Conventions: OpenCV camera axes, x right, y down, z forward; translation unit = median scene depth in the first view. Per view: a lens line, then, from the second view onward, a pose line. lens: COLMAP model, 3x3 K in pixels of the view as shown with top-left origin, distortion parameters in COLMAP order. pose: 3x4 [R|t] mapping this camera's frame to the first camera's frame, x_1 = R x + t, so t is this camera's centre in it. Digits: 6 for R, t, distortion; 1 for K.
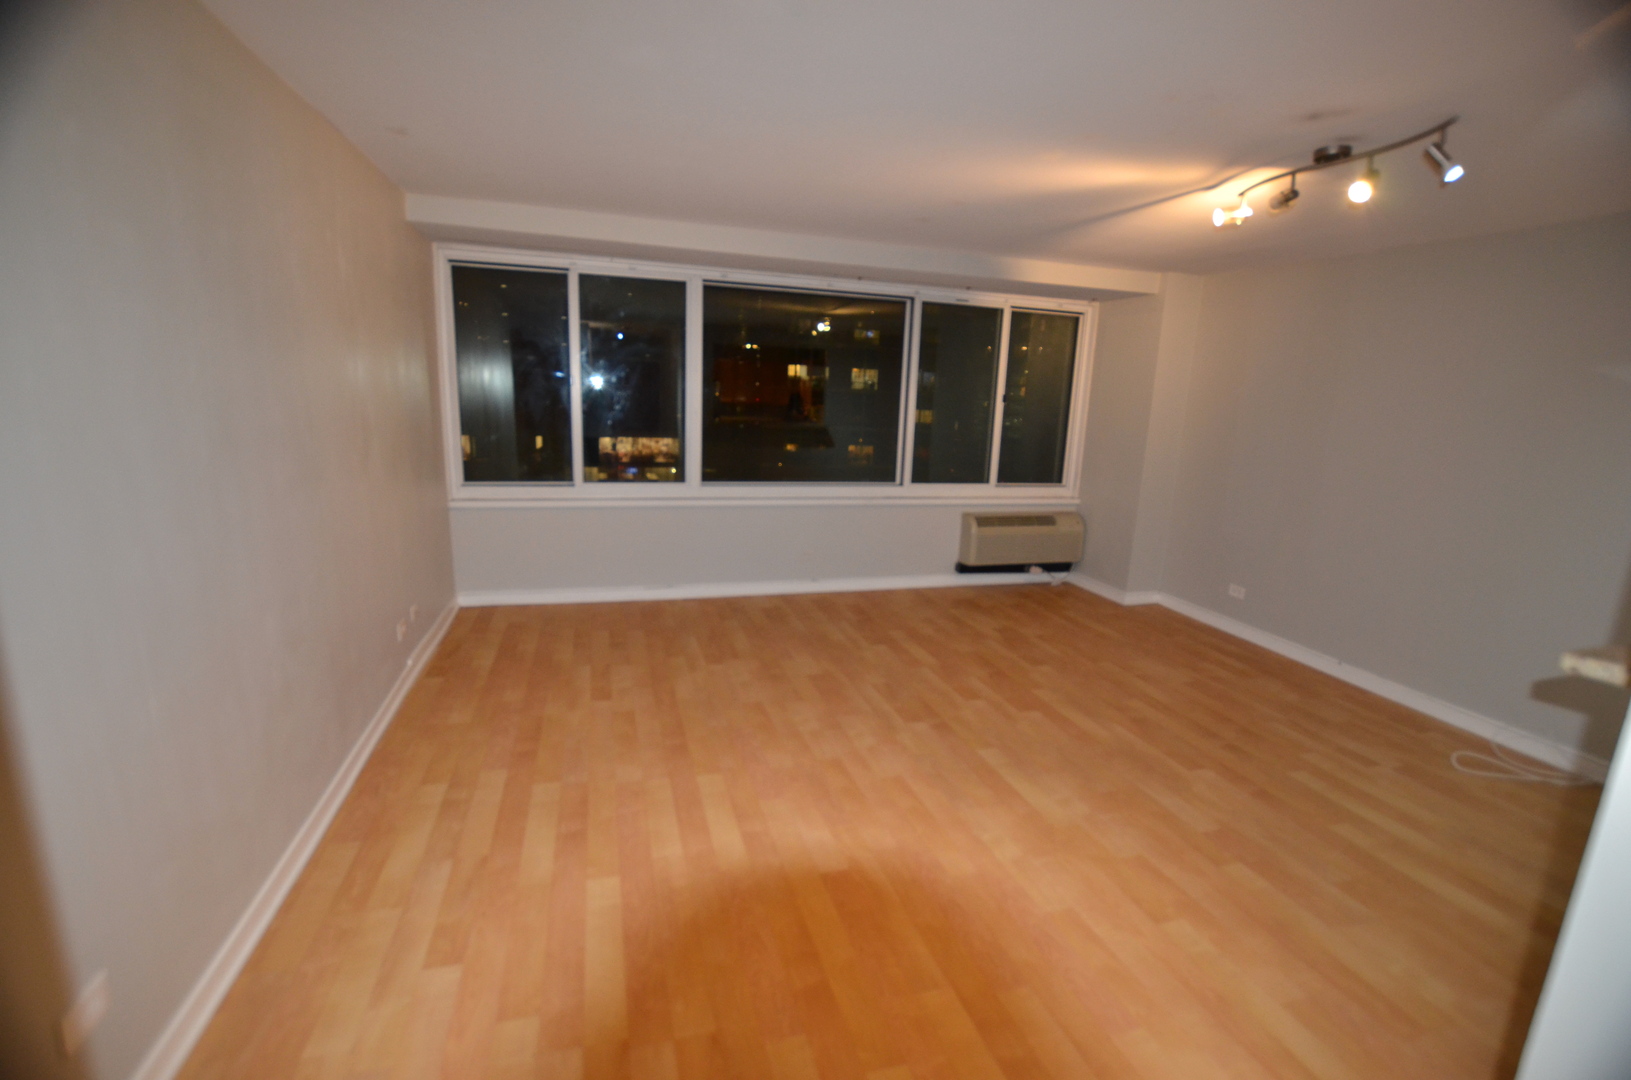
lens RADIAL K [[717.1, 0, 815.5], [0, 717.1, 540.0], [0, 0, 1]] dist [-0.019661, 0.000105]
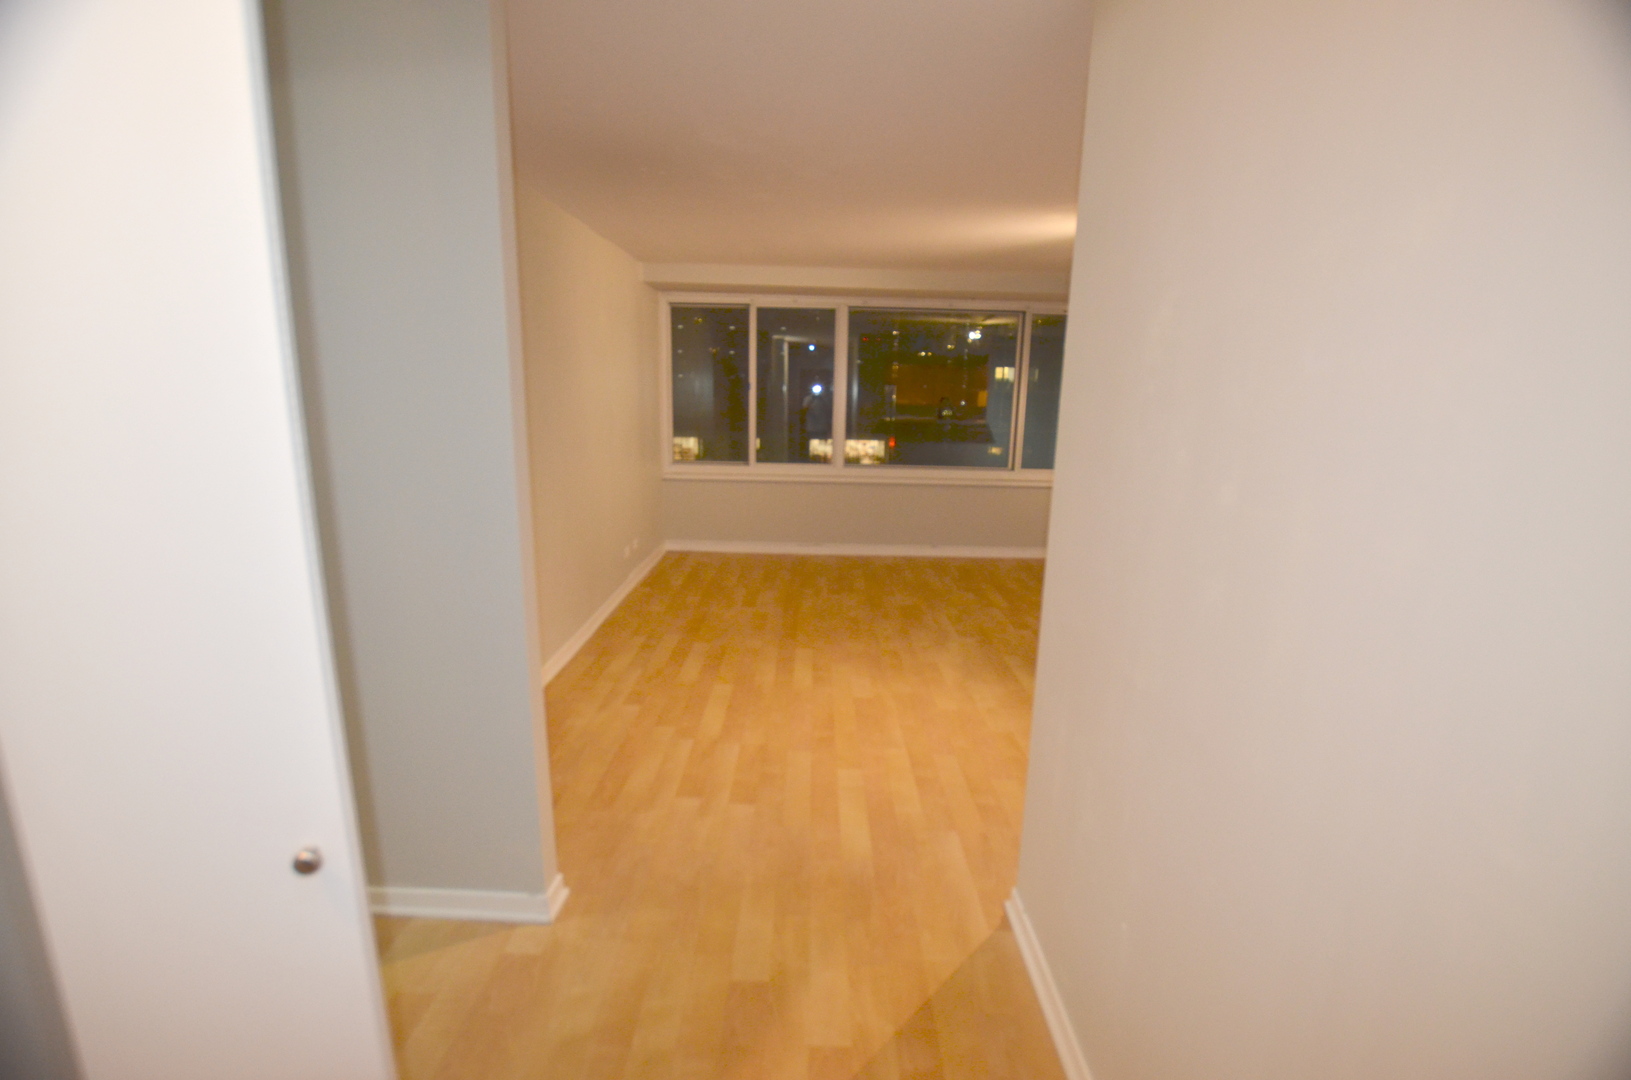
lens RADIAL K [[704.4, 0, 815.5], [0, 704.4, 540.0], [0, 0, 1]] dist [-0.025534, 0.000194]
pose [[0.958894, 0.038501, -0.281139, 0.208157], [-0.039076, 0.999230, 0.003564, 0.071629], [0.281059, 0.007569, 0.959661, -0.303175]]
